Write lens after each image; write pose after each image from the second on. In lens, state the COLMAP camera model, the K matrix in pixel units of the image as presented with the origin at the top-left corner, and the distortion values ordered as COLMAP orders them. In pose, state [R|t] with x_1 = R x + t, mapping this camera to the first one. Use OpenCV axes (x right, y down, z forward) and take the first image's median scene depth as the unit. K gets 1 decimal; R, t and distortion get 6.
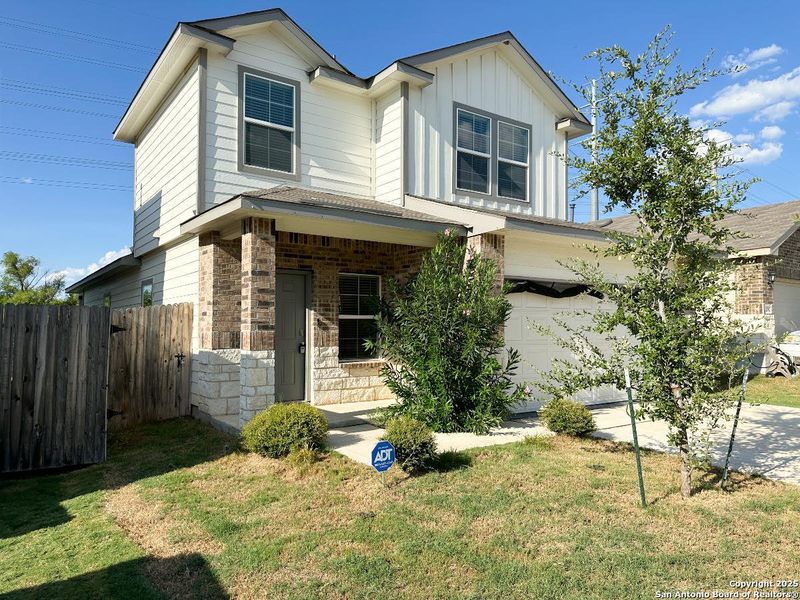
lens RADIAL K [[561.0, 0, 400.0], [0, 561.0, 300.0], [0, 0, 1]] dist [0.134277, -0.234144]
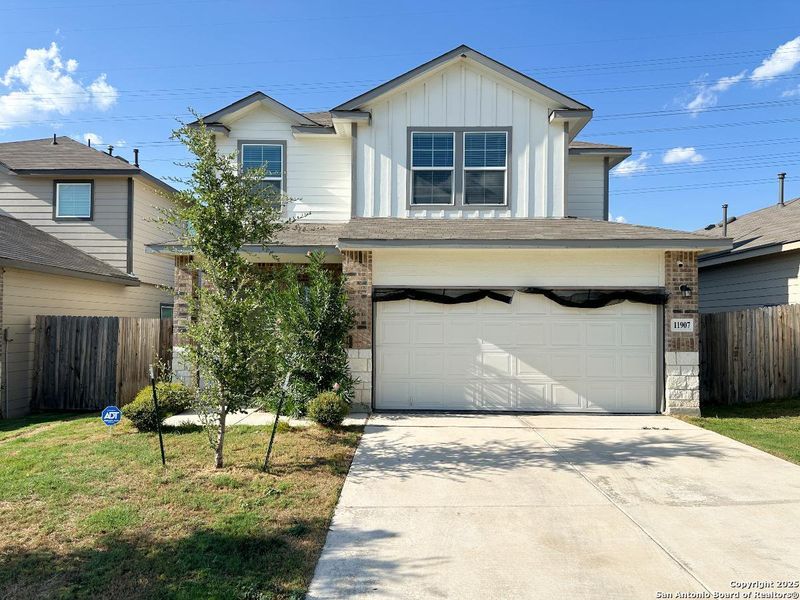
lens RADIAL K [[561.0, 0, 400.0], [0, 561.0, 300.0], [0, 0, 1]] dist [0.134277, -0.234144]
pose [[0.804770, -0.020001, -0.593250, 0.753624], [0.023570, 0.999721, -0.001731, -0.010418], [0.593119, -0.012589, 0.805017, 0.101062]]
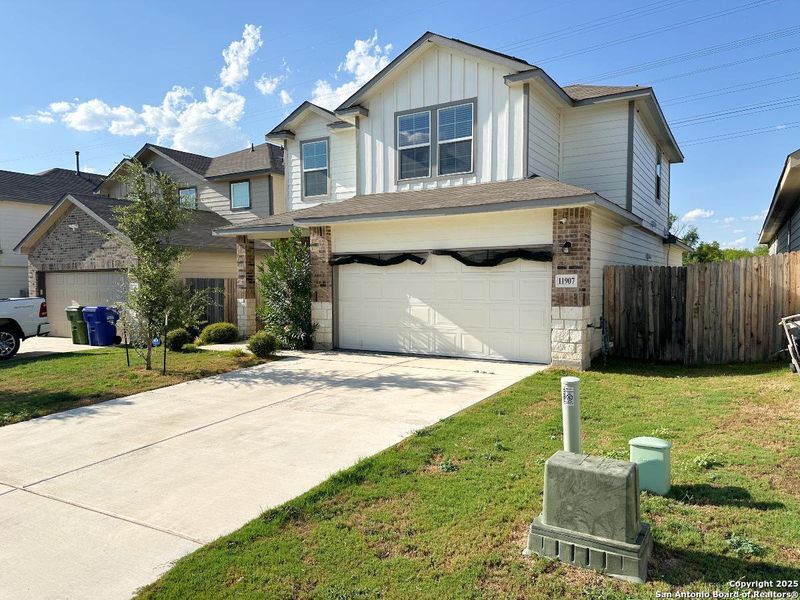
lens RADIAL K [[561.0, 0, 400.0], [0, 561.0, 300.0], [0, 0, 1]] dist [0.134277, -0.234144]
pose [[0.395564, 0.030688, -0.917926, 1.337063], [0.052682, 0.997038, 0.056035, 0.003844], [0.916926, -0.070524, 0.392776, 0.489332]]
